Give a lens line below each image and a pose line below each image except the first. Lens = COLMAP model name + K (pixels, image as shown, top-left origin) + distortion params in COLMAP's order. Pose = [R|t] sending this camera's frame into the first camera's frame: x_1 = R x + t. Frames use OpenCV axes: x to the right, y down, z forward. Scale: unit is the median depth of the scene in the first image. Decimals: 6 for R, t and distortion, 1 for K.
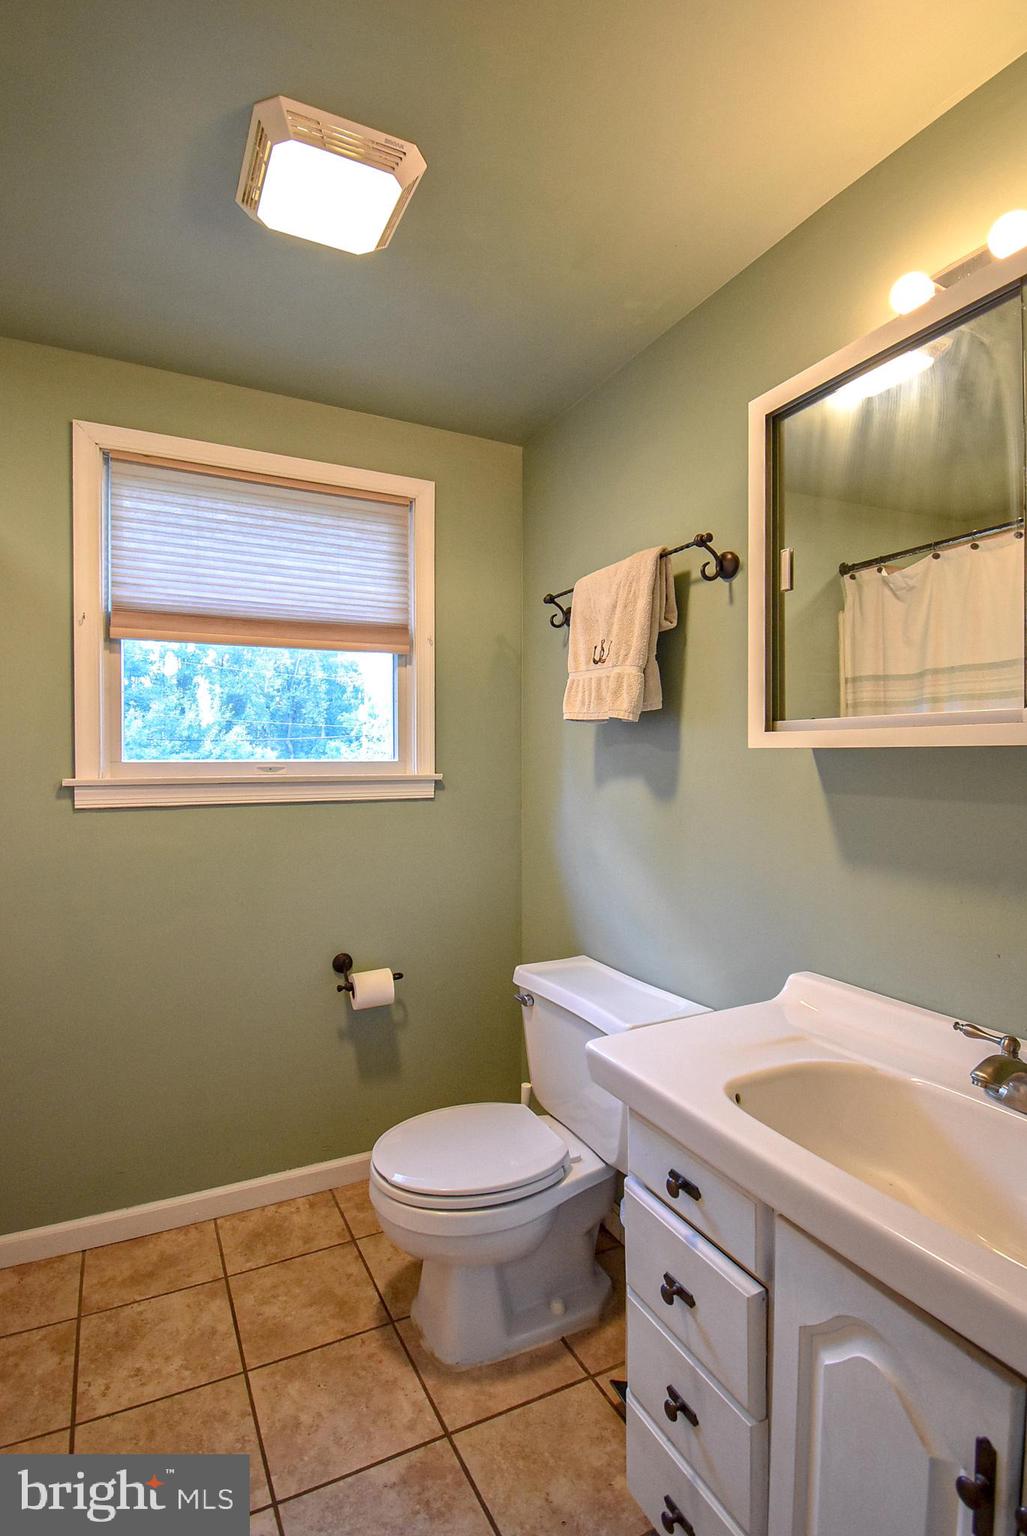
lens RADIAL K [[705.1, 0, 513.5], [0, 705.1, 768.0], [0, 0, 1]] dist [0.021657, -0.027756]
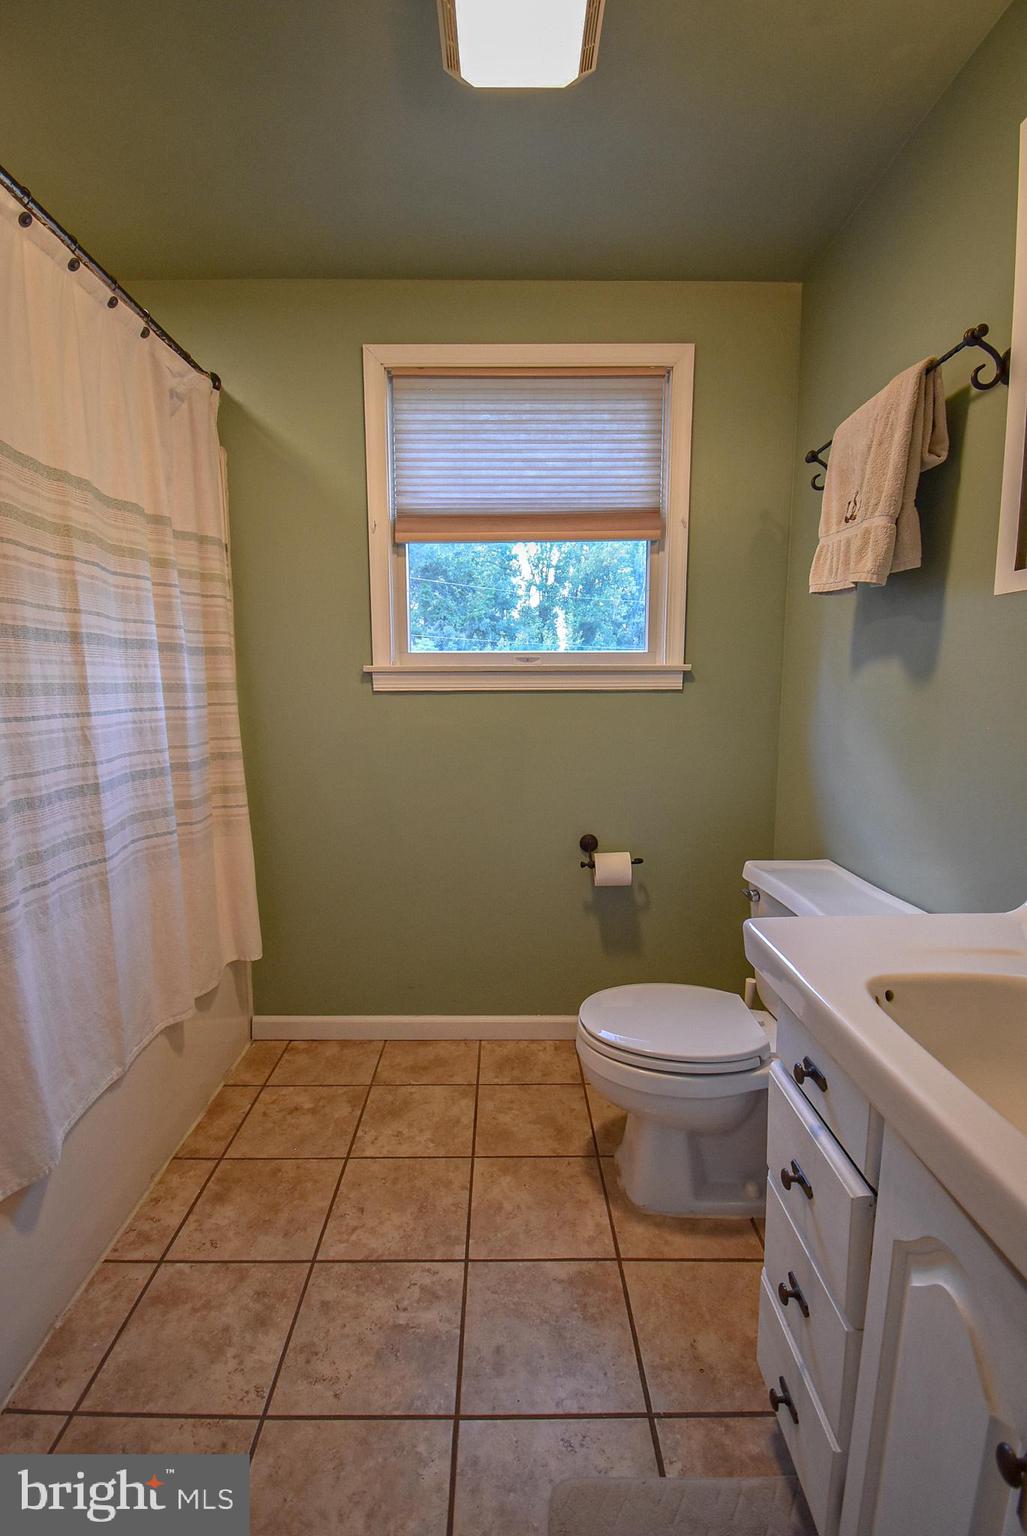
lens RADIAL K [[686.7, 0, 513.5], [0, 686.7, 768.0], [0, 0, 1]] dist [0.019962, -0.025794]
pose [[0.903480, 0.061996, -0.424122, 0.108711], [-0.009224, 0.992068, 0.125365, 0.041004], [0.428530, -0.109353, 0.896886, 0.037465]]
